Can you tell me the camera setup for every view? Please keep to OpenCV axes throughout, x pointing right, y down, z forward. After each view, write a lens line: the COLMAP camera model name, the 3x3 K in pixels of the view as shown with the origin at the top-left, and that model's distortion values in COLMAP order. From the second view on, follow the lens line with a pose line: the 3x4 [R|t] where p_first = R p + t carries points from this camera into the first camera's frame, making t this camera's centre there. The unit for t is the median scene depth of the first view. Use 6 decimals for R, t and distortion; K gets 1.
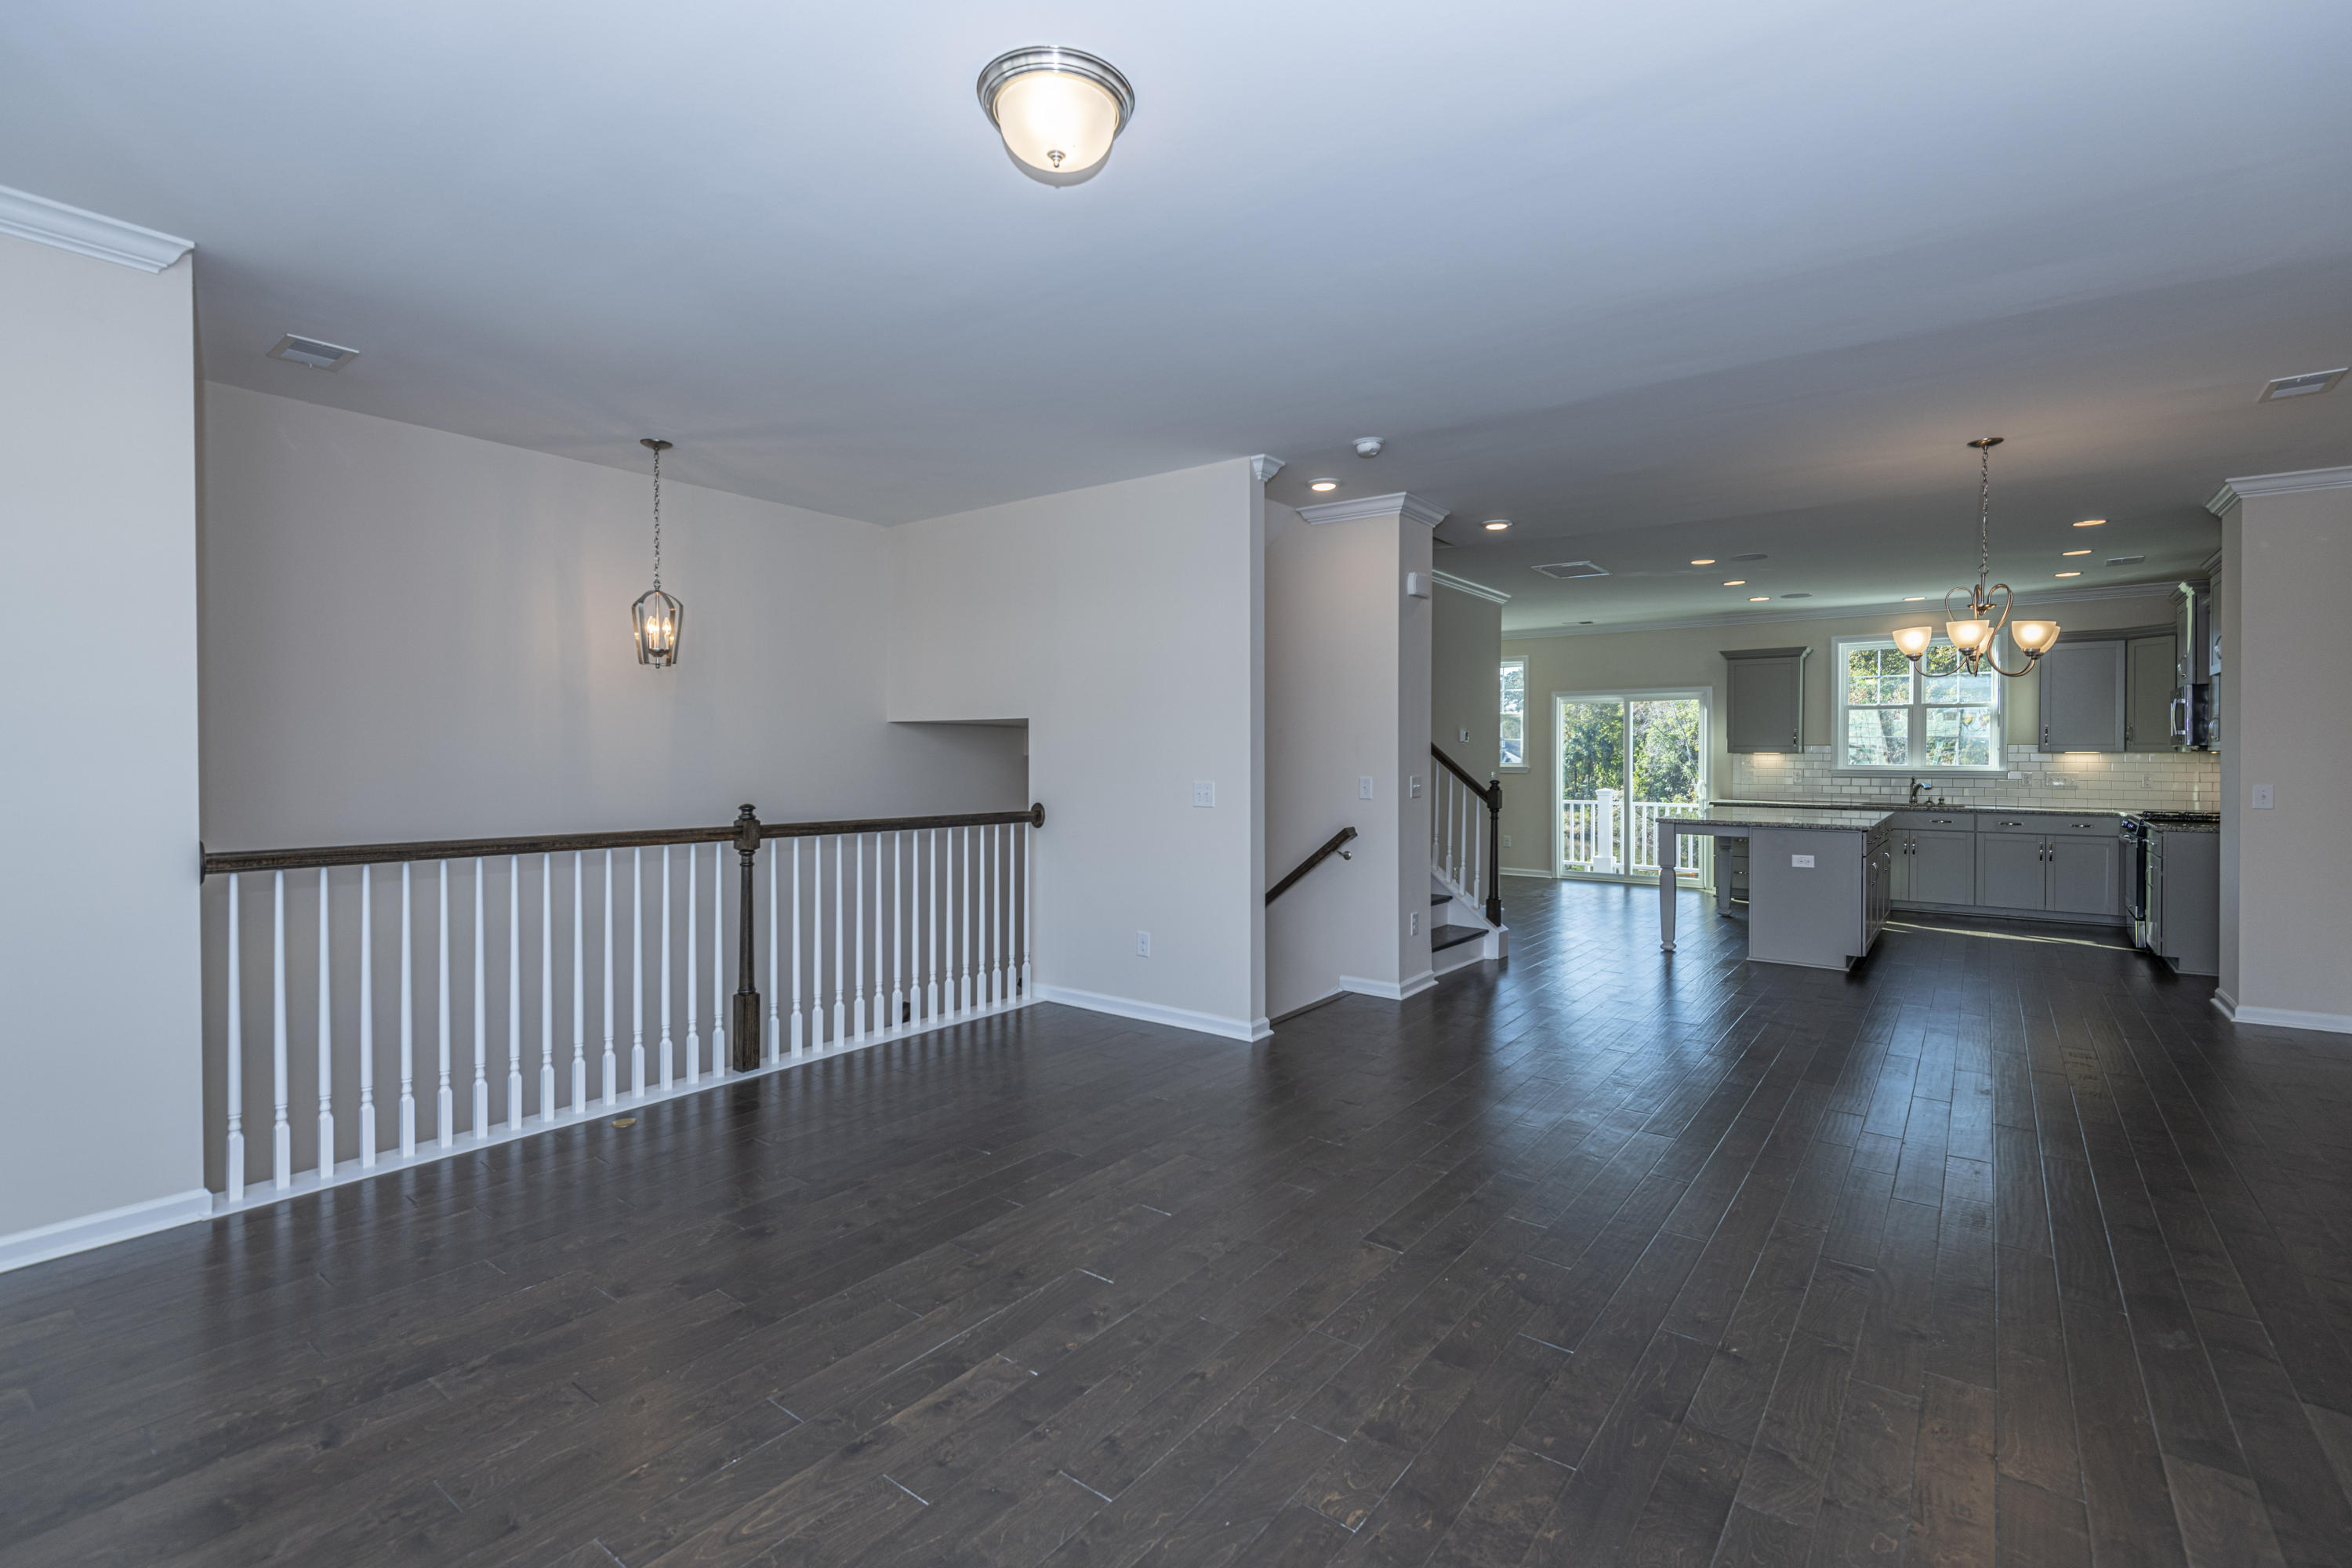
lens RADIAL K [[1059.3, 0, 1203.6], [0, 1059.3, 765.7], [0, 0, 1]] dist [0.018182, -0.000077]
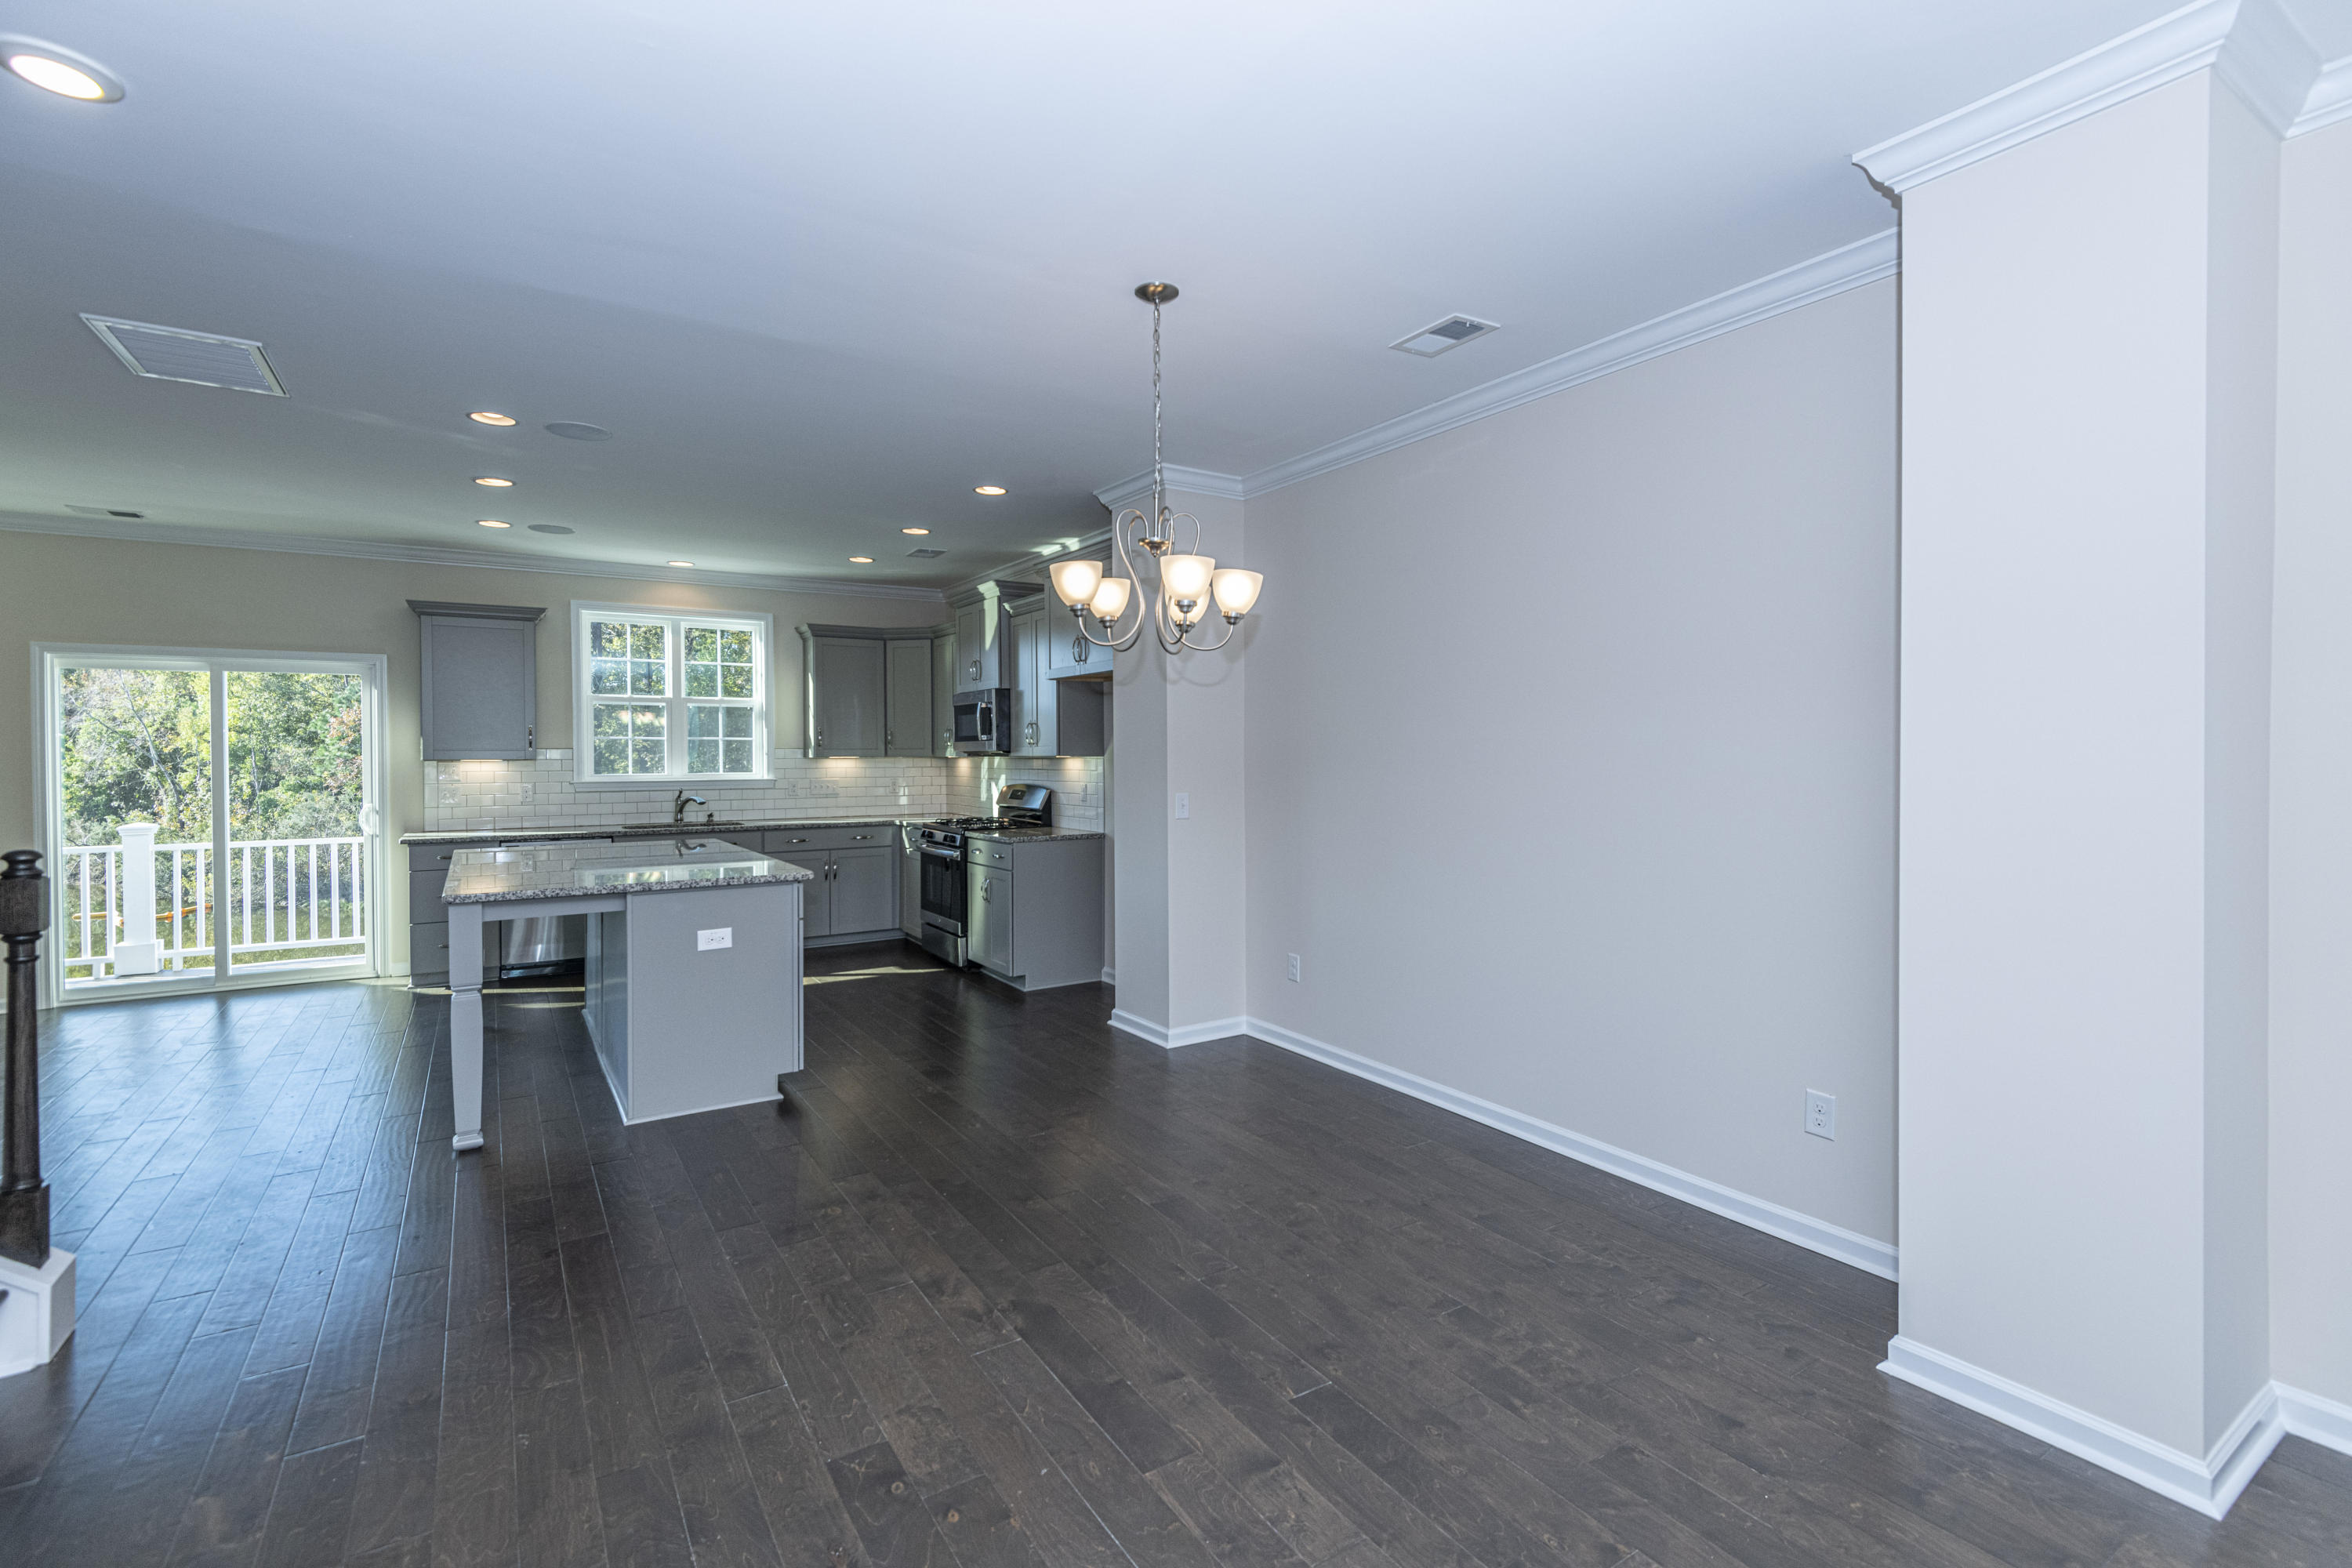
lens RADIAL K [[1051.0, 0, 1201.5], [0, 1051.0, 766.2], [0, 0, 1]] dist [0.001040, -0.006333]
pose [[0.338963, -0.013107, 0.940708, 0.089845], [0.013615, 0.999867, 0.009025, -0.011489], [-0.940701, 0.009749, 0.339097, 0.530291]]
